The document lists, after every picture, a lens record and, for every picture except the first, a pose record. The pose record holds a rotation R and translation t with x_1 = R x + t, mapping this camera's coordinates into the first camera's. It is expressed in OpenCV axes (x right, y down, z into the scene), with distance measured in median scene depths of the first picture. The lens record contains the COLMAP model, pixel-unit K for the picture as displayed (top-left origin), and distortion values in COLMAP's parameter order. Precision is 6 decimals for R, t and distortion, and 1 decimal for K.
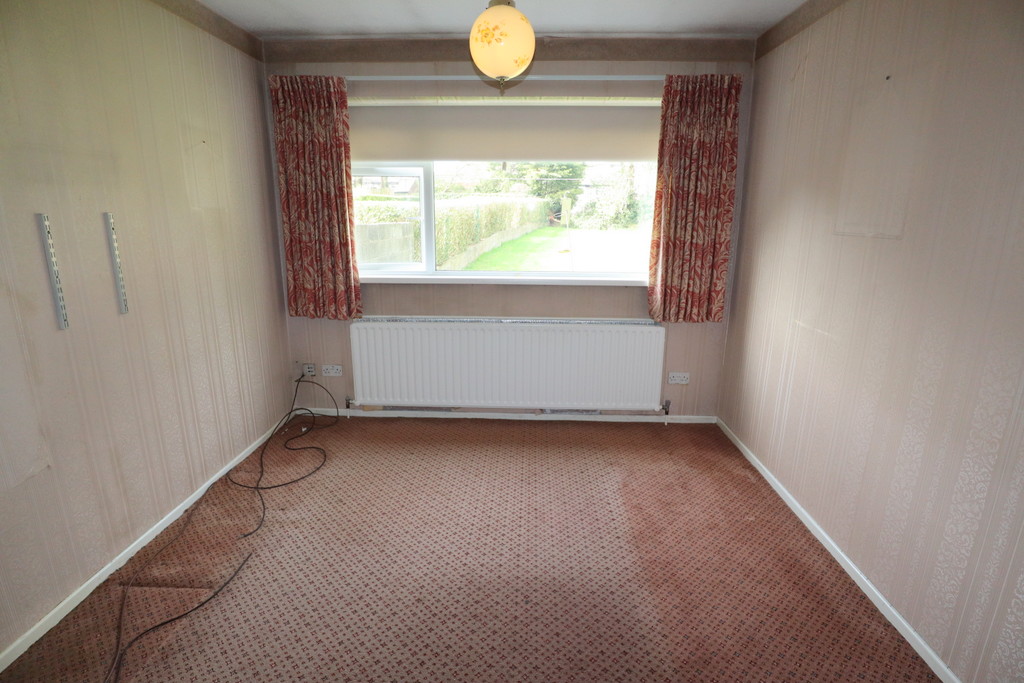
lens RADIAL K [[521.6, 0, 514.2], [0, 521.6, 339.3], [0, 0, 1]] dist [-0.034148, 0.001826]
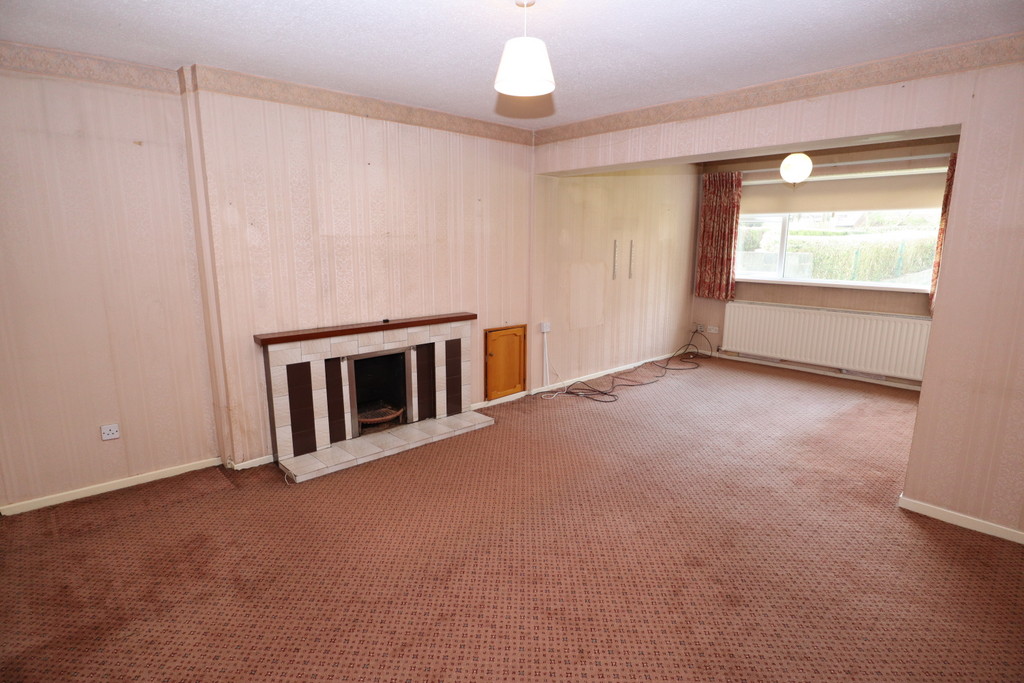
lens RADIAL K [[521.6, 0, 511.1], [0, 521.6, 347.4], [0, 0, 1]] dist [-0.034148, 0.001826]
pose [[0.703332, 0.135595, -0.697810, 0.467384], [-0.169208, 0.985358, 0.020924, 0.224762], [0.690430, 0.103358, 0.715978, -0.844279]]
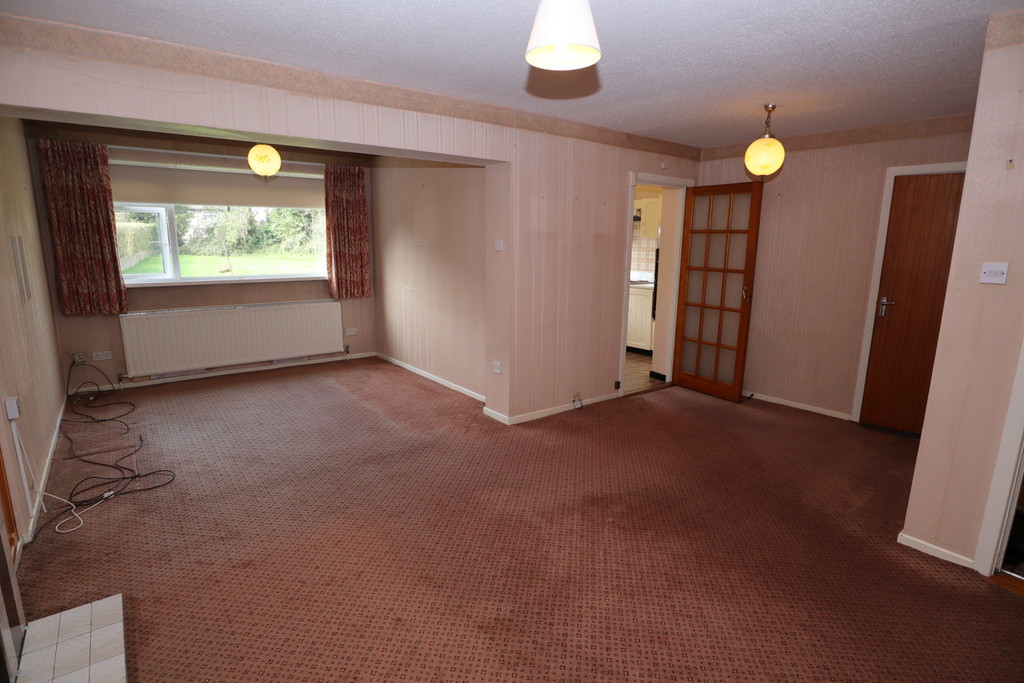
lens RADIAL K [[521.6, 0, 513.0], [0, 521.6, 348.2], [0, 0, 1]] dist [-0.034148, 0.001826]
pose [[0.769418, -0.127301, 0.625931, -0.399624], [0.146145, 0.989030, 0.021501, 0.187322], [-0.621802, 0.074933, 0.779582, -0.757346]]
